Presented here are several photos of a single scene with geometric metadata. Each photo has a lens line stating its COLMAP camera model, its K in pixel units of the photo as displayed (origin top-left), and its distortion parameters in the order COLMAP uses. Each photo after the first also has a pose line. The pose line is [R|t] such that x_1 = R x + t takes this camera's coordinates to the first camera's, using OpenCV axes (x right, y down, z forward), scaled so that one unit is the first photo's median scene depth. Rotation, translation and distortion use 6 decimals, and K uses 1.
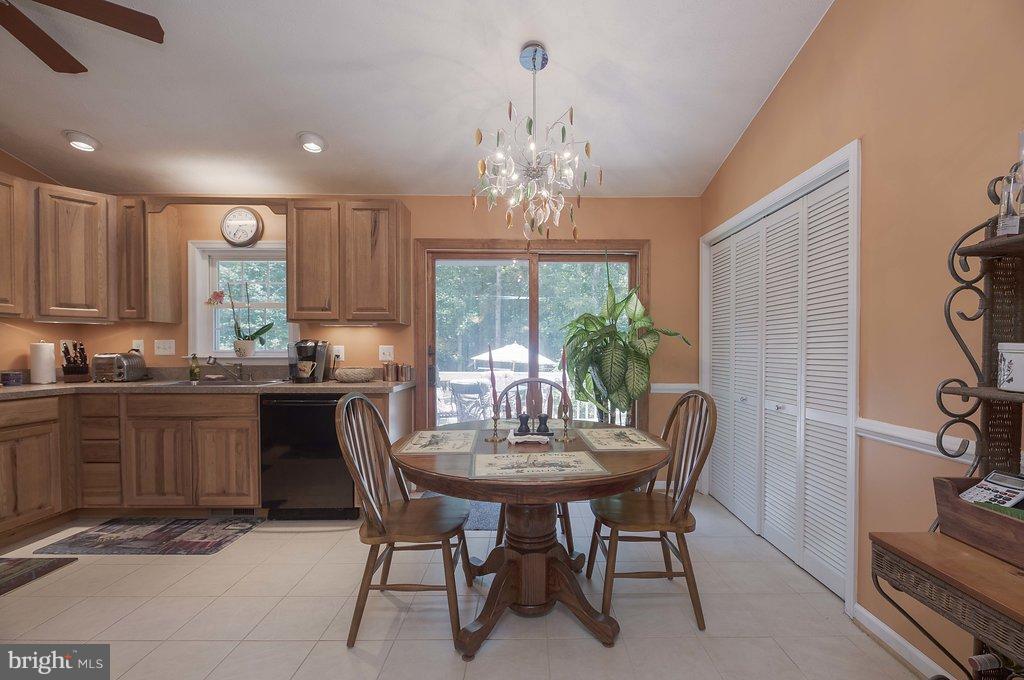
lens RADIAL K [[422.8, 0, 537.9], [0, 422.8, 356.9], [0, 0, 1]] dist [-0.012794, -0.000174]
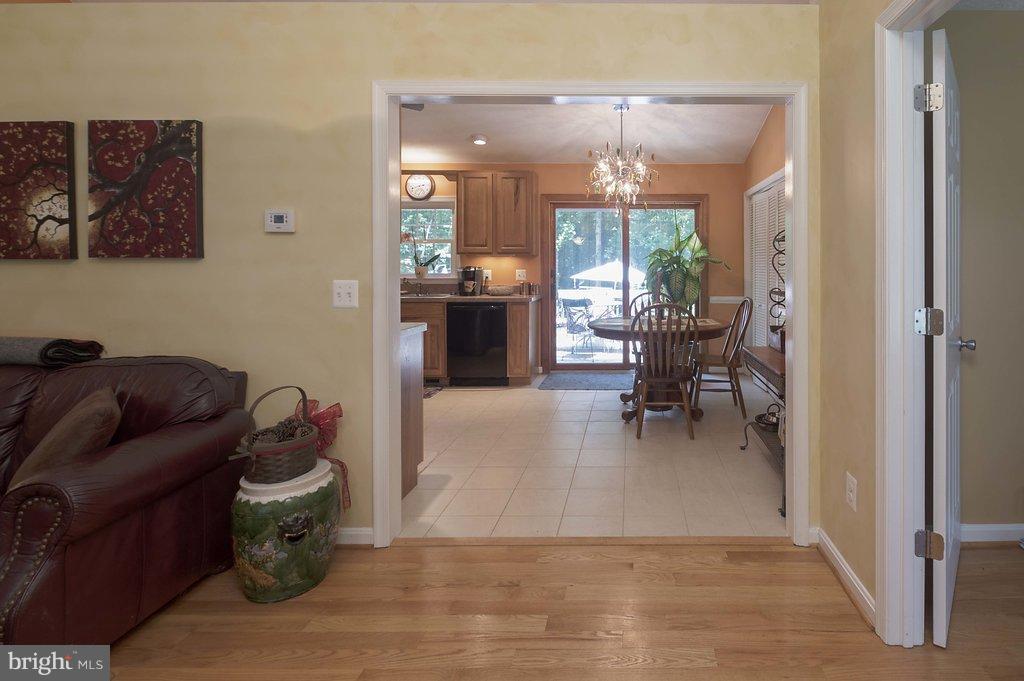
lens RADIAL K [[500.6, 0, 635.7], [0, 500.6, 268.2], [0, 0, 1]] dist [-0.002591, -0.002374]
pose [[0.999823, -0.002593, -0.018644, 0.057991], [0.002369, 0.999925, -0.012023, -0.011799], [0.018674, 0.011976, 0.999754, -0.710115]]
